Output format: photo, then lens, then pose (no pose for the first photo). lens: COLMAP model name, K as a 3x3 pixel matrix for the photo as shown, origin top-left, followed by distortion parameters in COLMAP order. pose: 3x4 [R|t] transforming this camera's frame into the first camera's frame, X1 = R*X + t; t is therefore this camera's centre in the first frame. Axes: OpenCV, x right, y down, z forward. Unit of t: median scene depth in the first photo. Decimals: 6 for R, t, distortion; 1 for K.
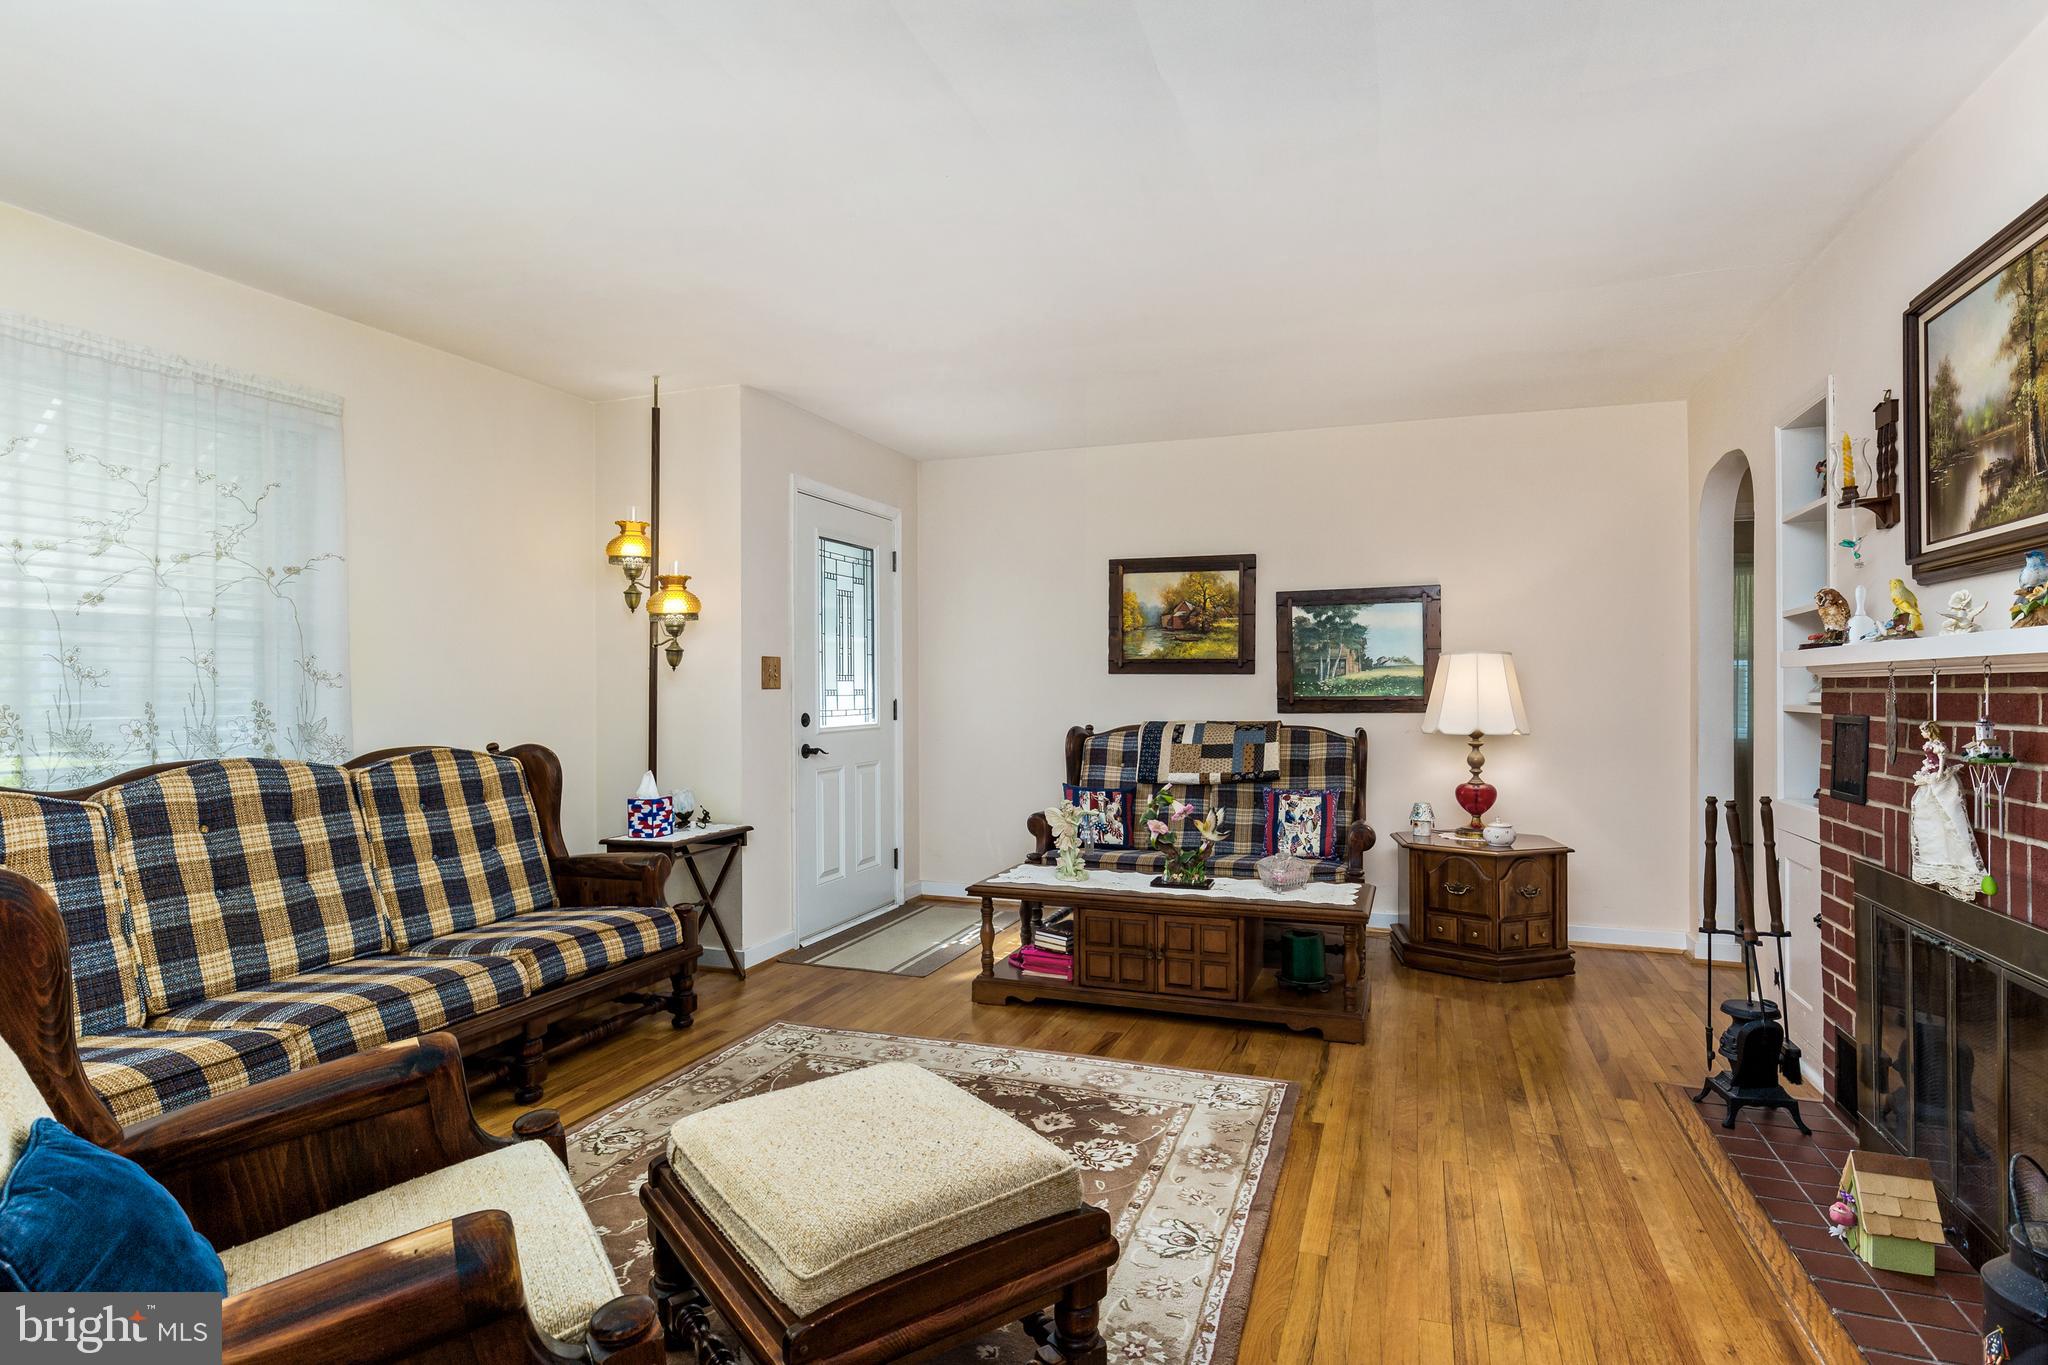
lens RADIAL K [[1060.3, 0, 1020.5], [0, 1060.3, 685.2], [0, 0, 1]] dist [0.010233, -0.002149]
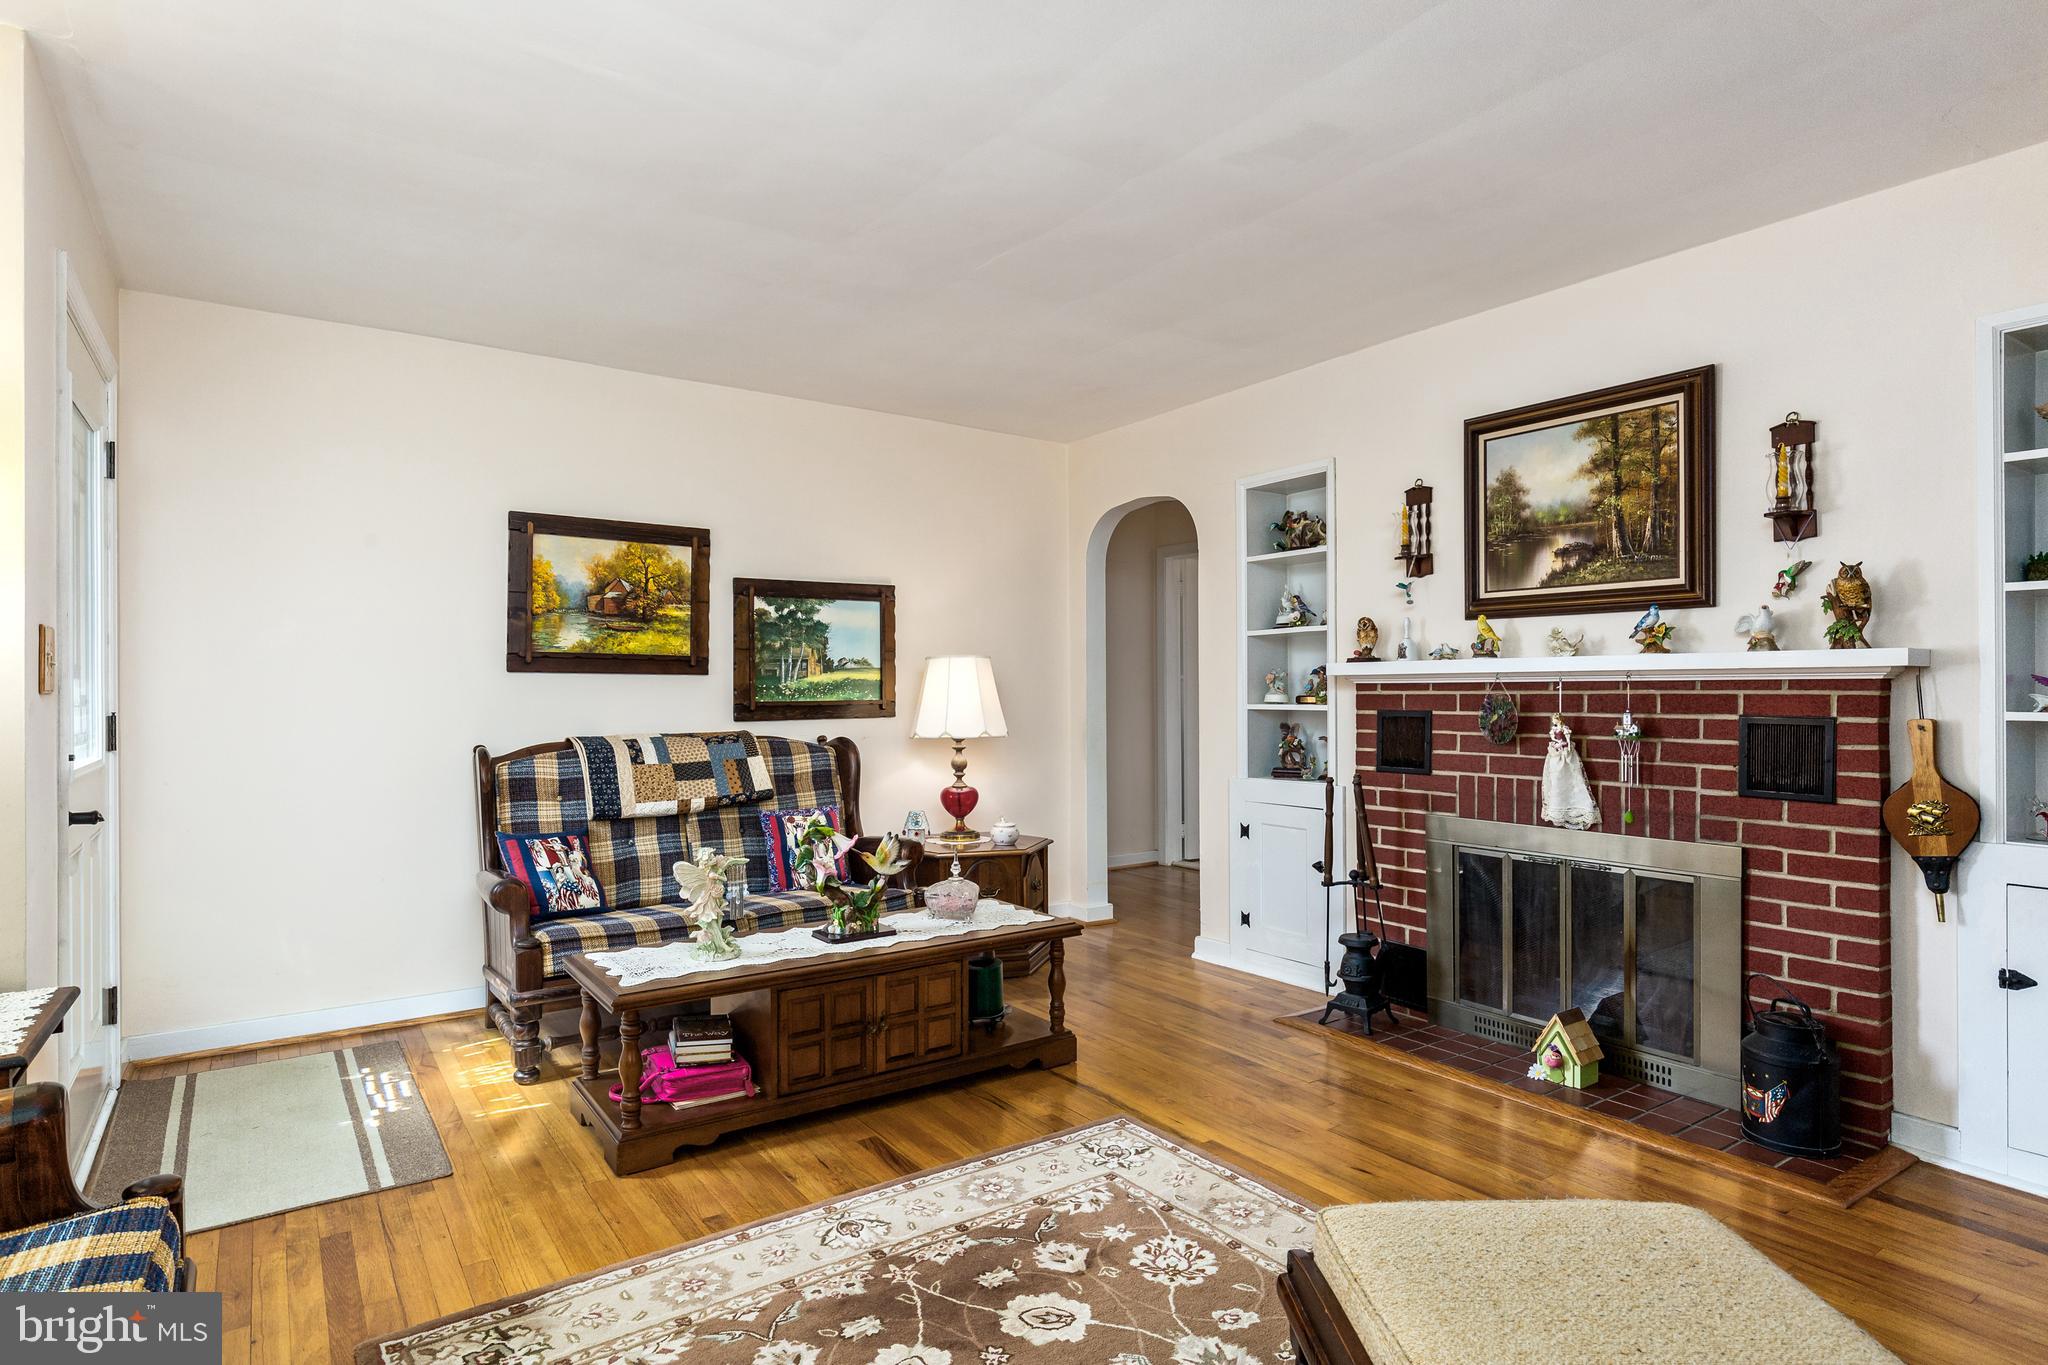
lens RADIAL K [[1107.7, 0, 1040.7], [0, 1107.7, 686.8], [0, 0, 1]] dist [0.003673, 0.000296]
pose [[0.557859, 0.003667, 0.829928, -0.487279], [-0.000904, 0.999992, -0.003811, 0.002452], [-0.829935, 0.001376, 0.557858, 0.429066]]
